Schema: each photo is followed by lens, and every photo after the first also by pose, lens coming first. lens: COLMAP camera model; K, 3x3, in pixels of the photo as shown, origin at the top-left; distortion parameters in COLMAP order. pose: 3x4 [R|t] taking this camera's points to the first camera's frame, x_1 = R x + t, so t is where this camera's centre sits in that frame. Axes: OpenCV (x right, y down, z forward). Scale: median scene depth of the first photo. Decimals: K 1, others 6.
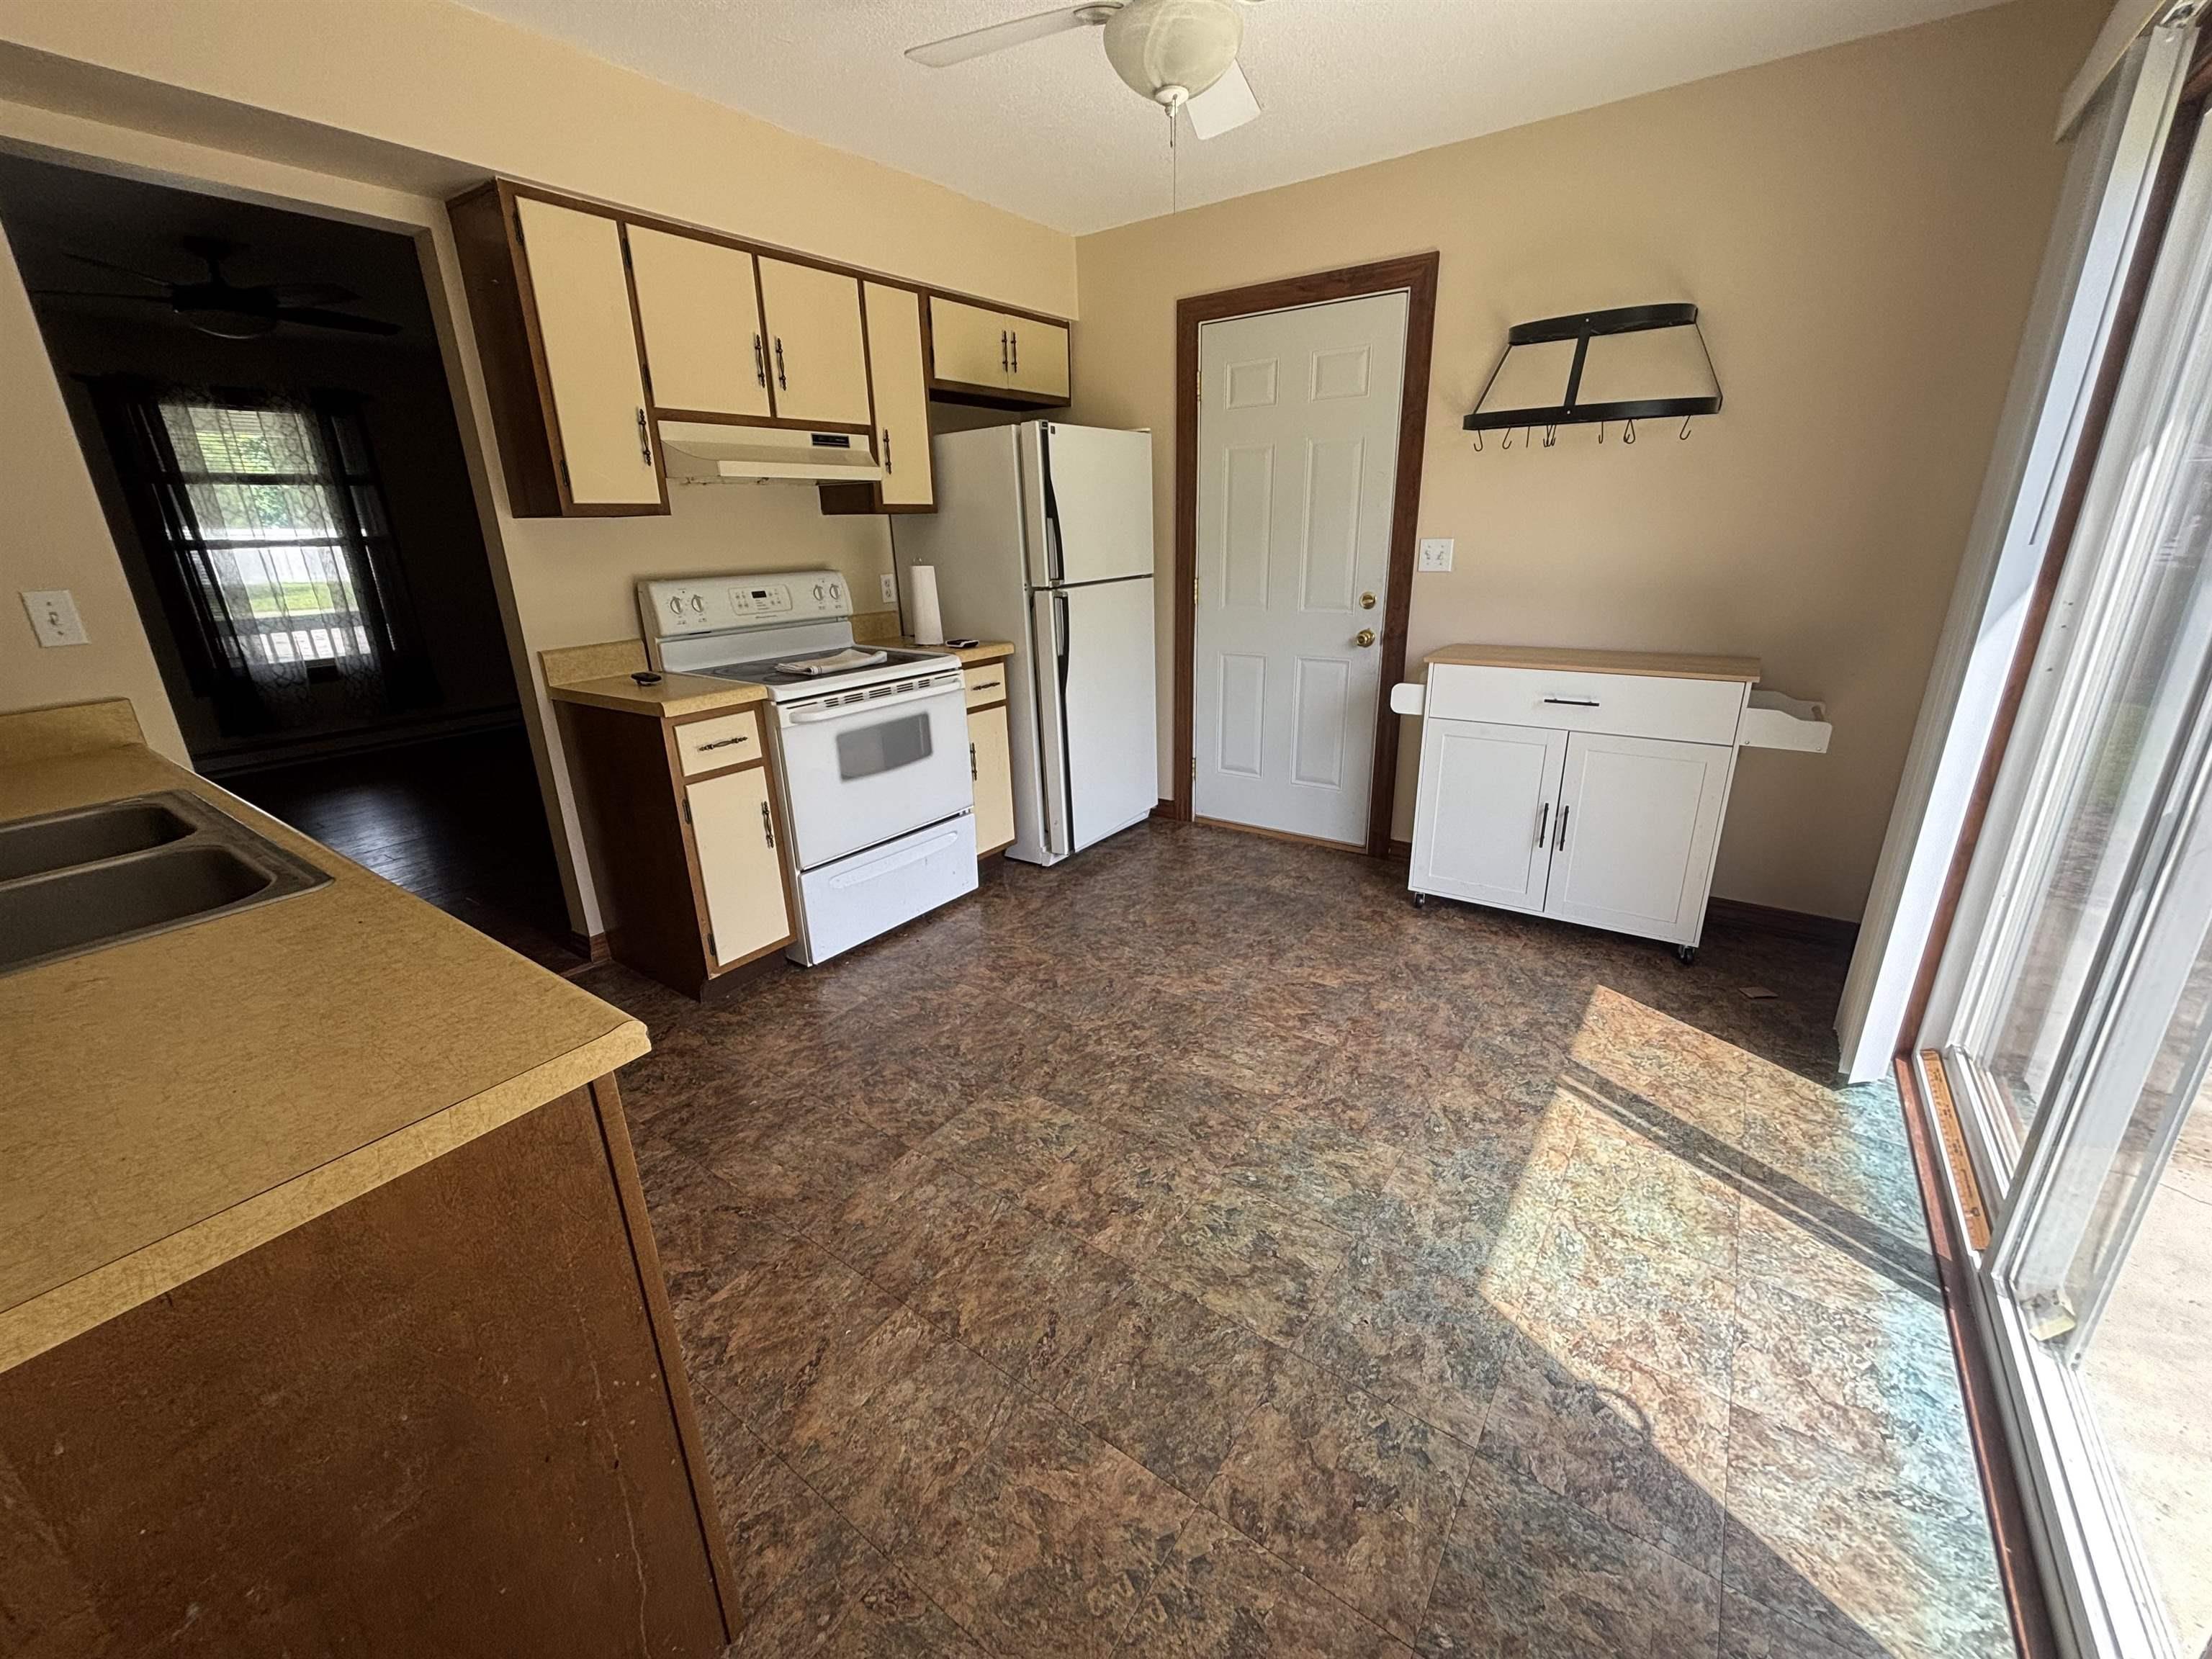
lens RADIAL K [[895.1, 0, 1098.5], [0, 895.1, 826.6], [0, 0, 1]] dist [-0.003884, 0.006271]
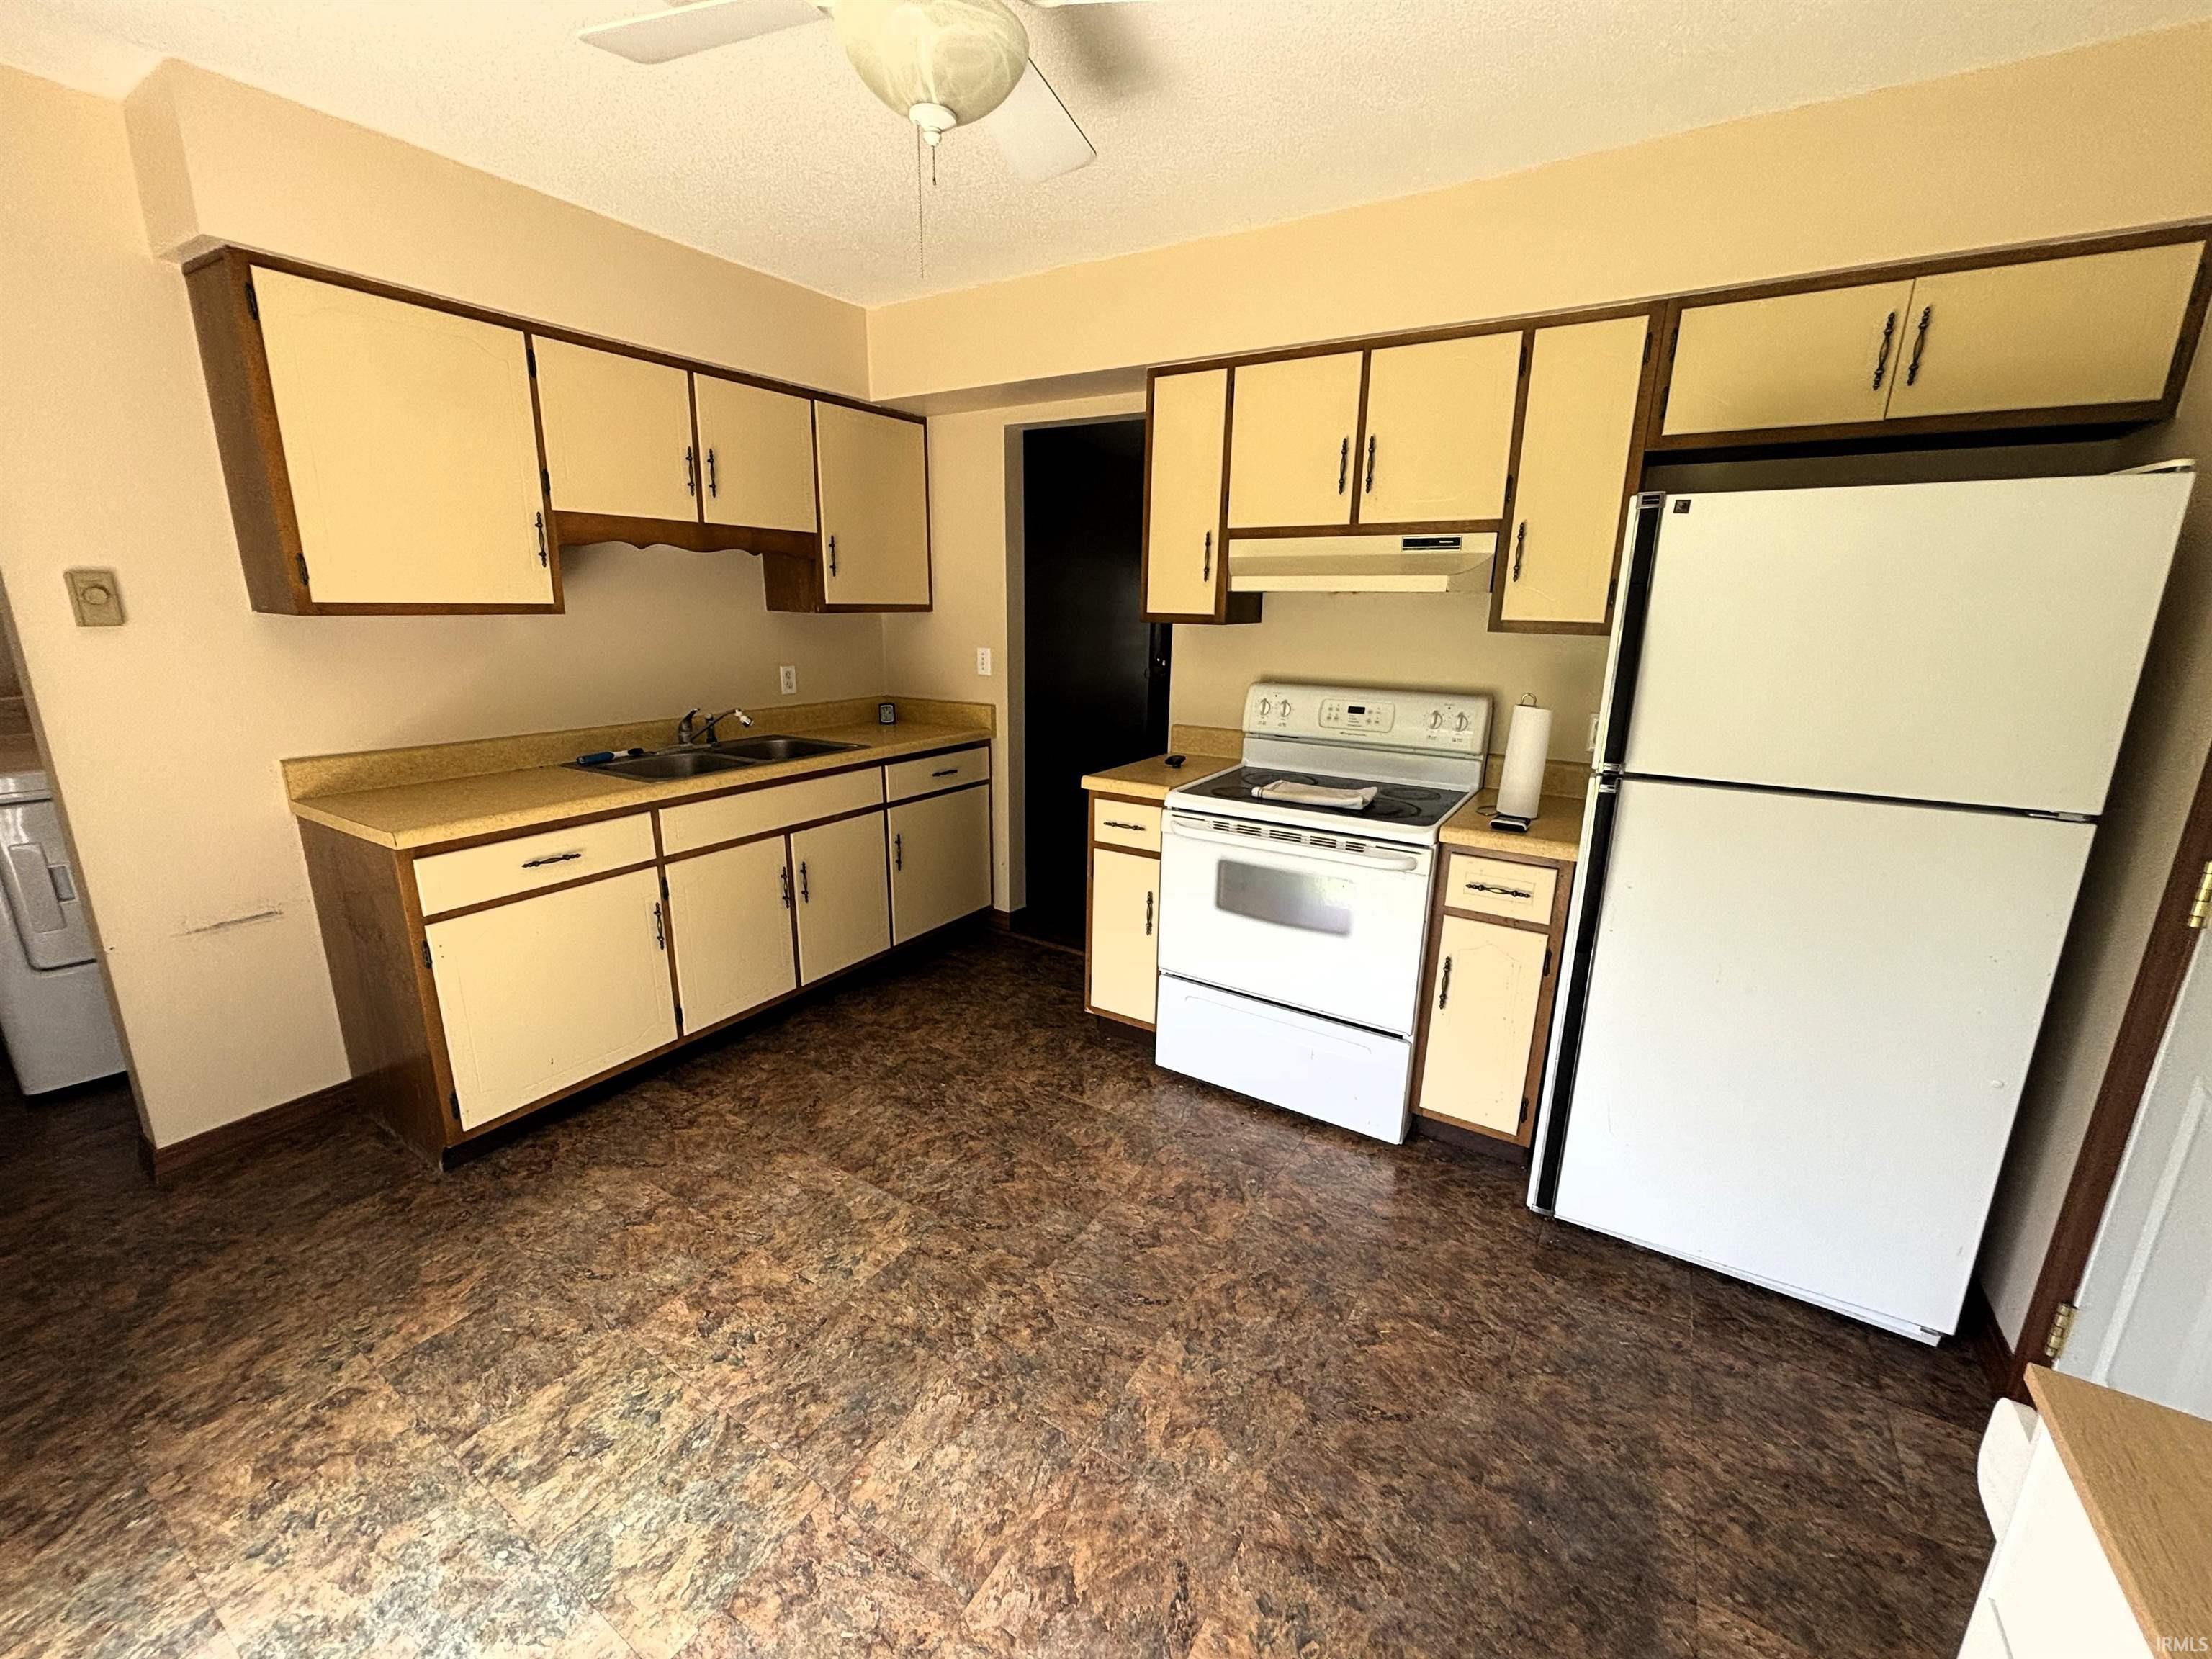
lens RADIAL K [[895.1, 0, 1091.0], [0, 895.1, 819.1], [0, 0, 1]] dist [-0.003884, 0.006271]
pose [[0.047908, 0.265714, -0.962861, 0.681229], [-0.336142, 0.912031, 0.234962, -0.368080], [0.940592, 0.312402, 0.133011, 0.862247]]
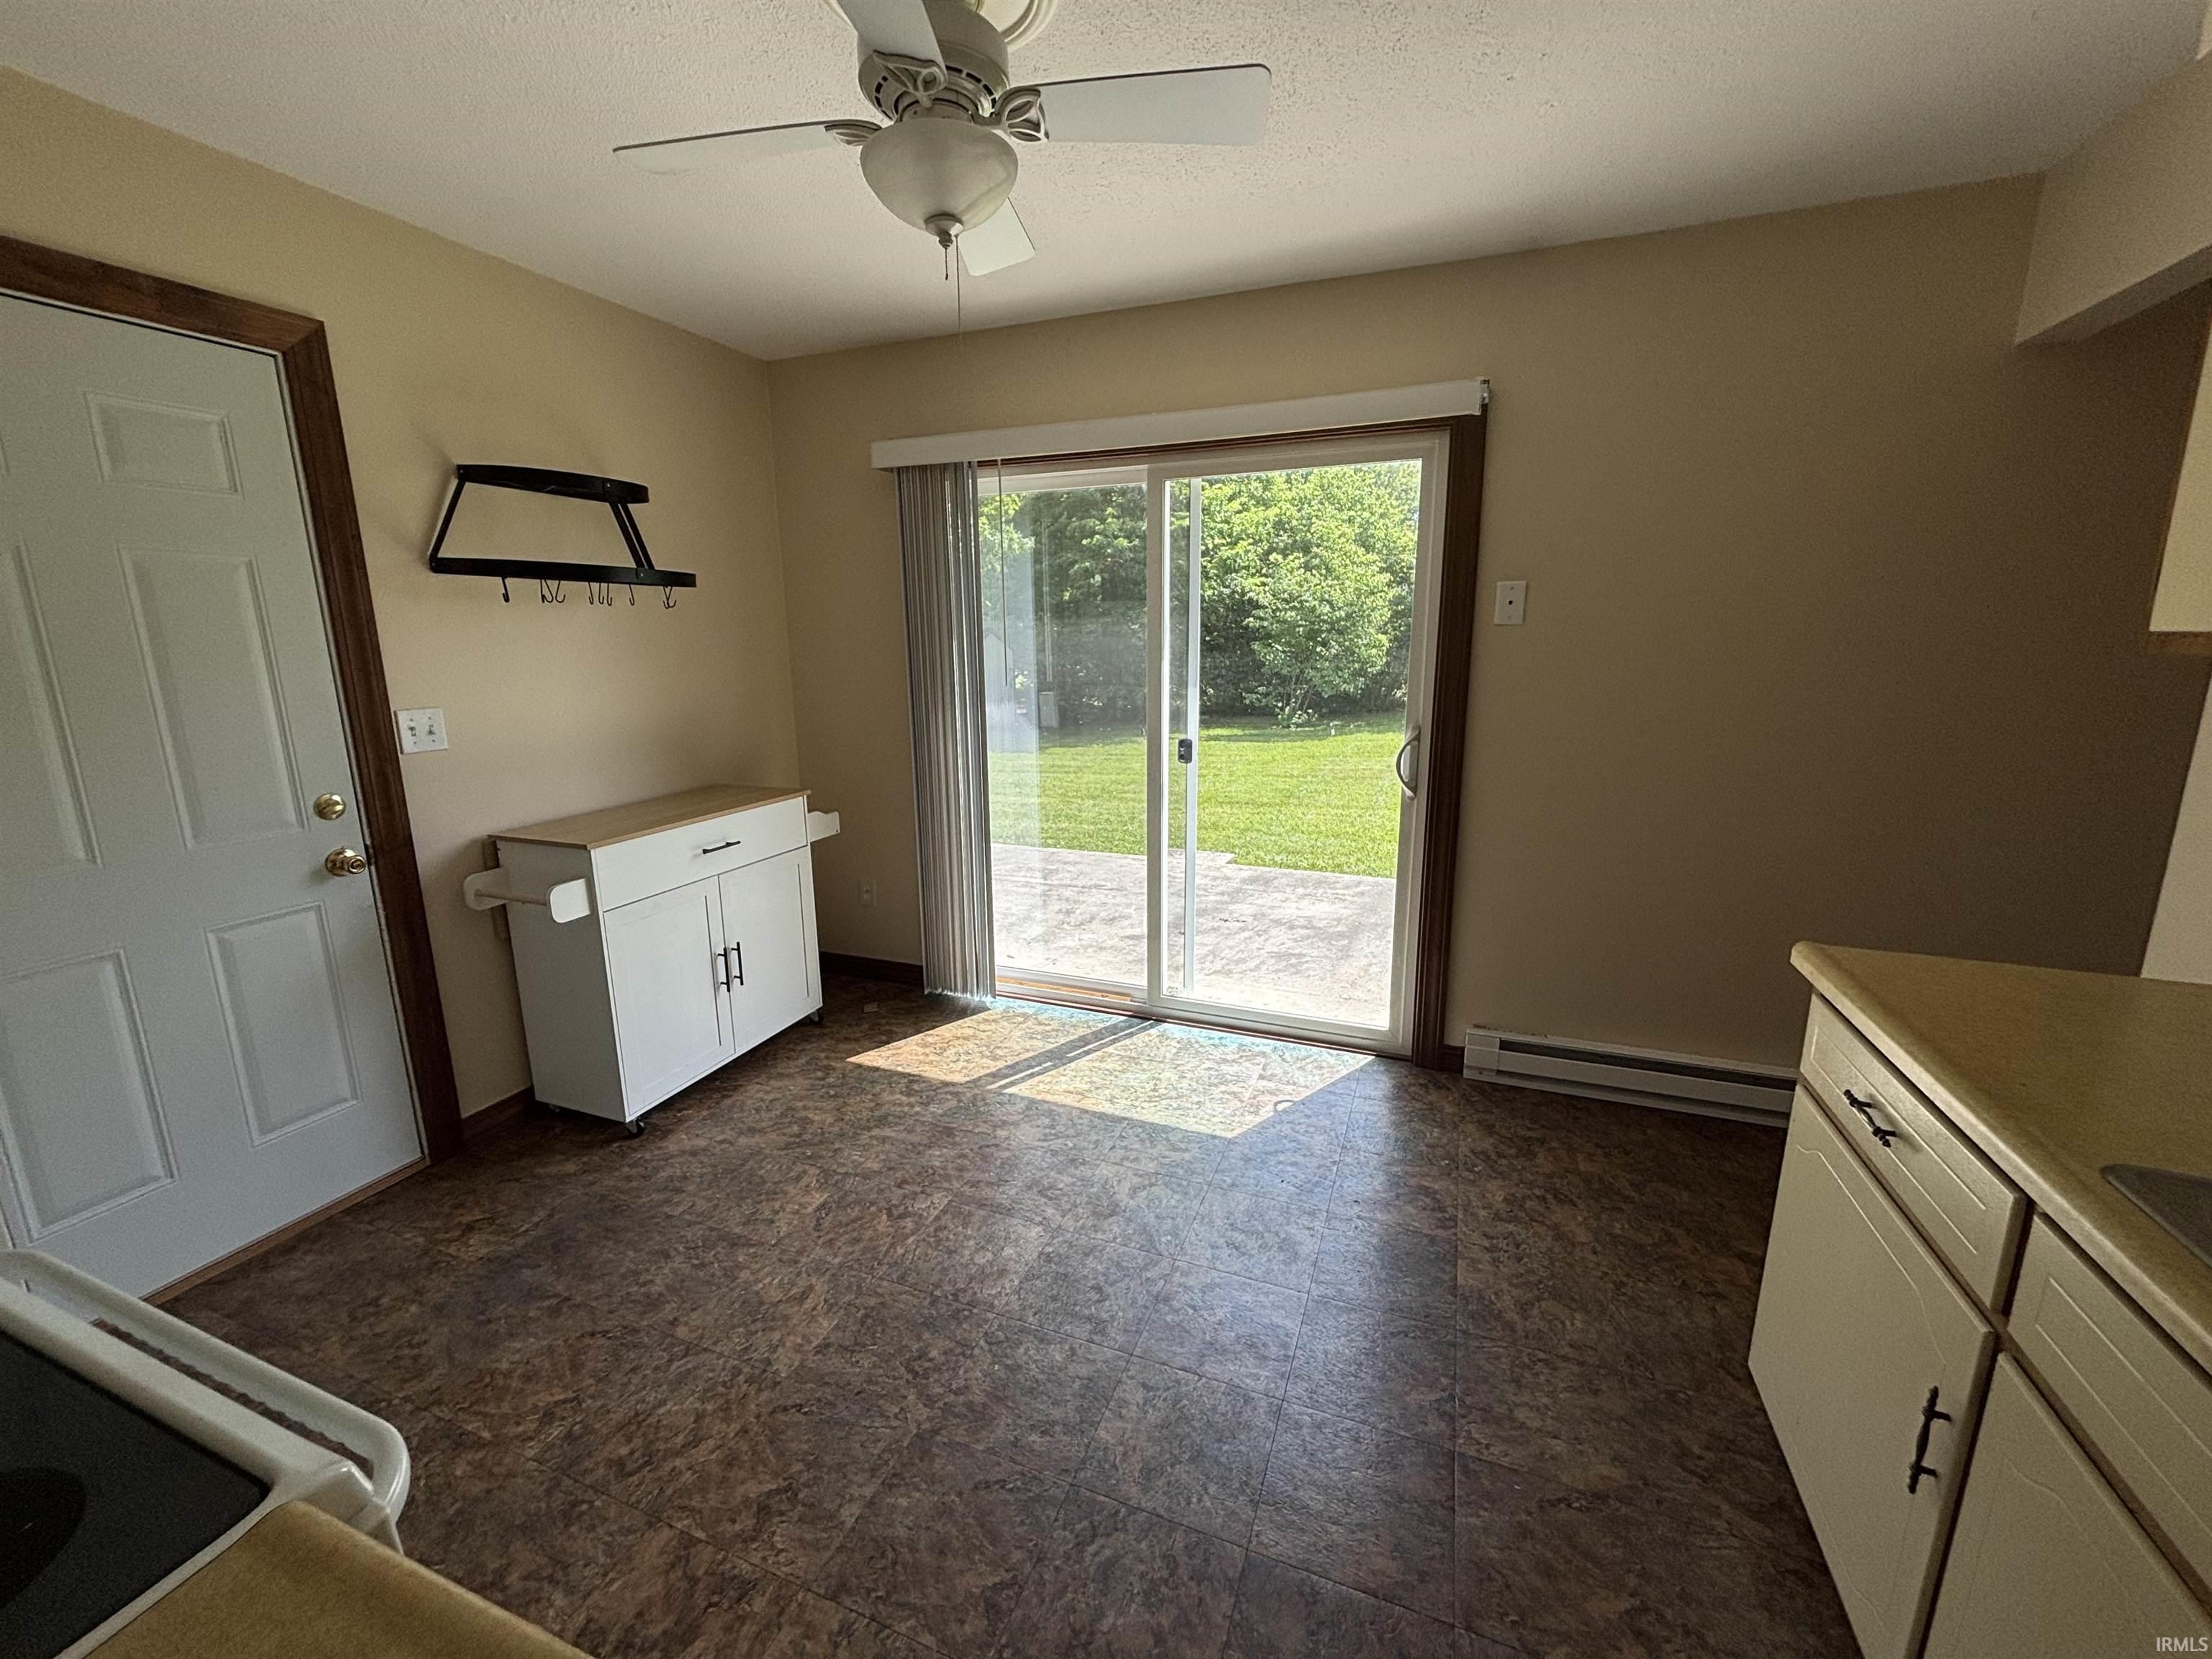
lens RADIAL K [[895.1, 0, 1101.3], [0, 895.1, 825.5], [0, 0, 1]] dist [-0.003884, 0.006271]
pose [[-0.244378, -0.181159, 0.952607, -0.648732], [0.326587, 0.909622, 0.256766, -0.327575], [-0.913028, 0.373857, -0.163128, 0.874701]]
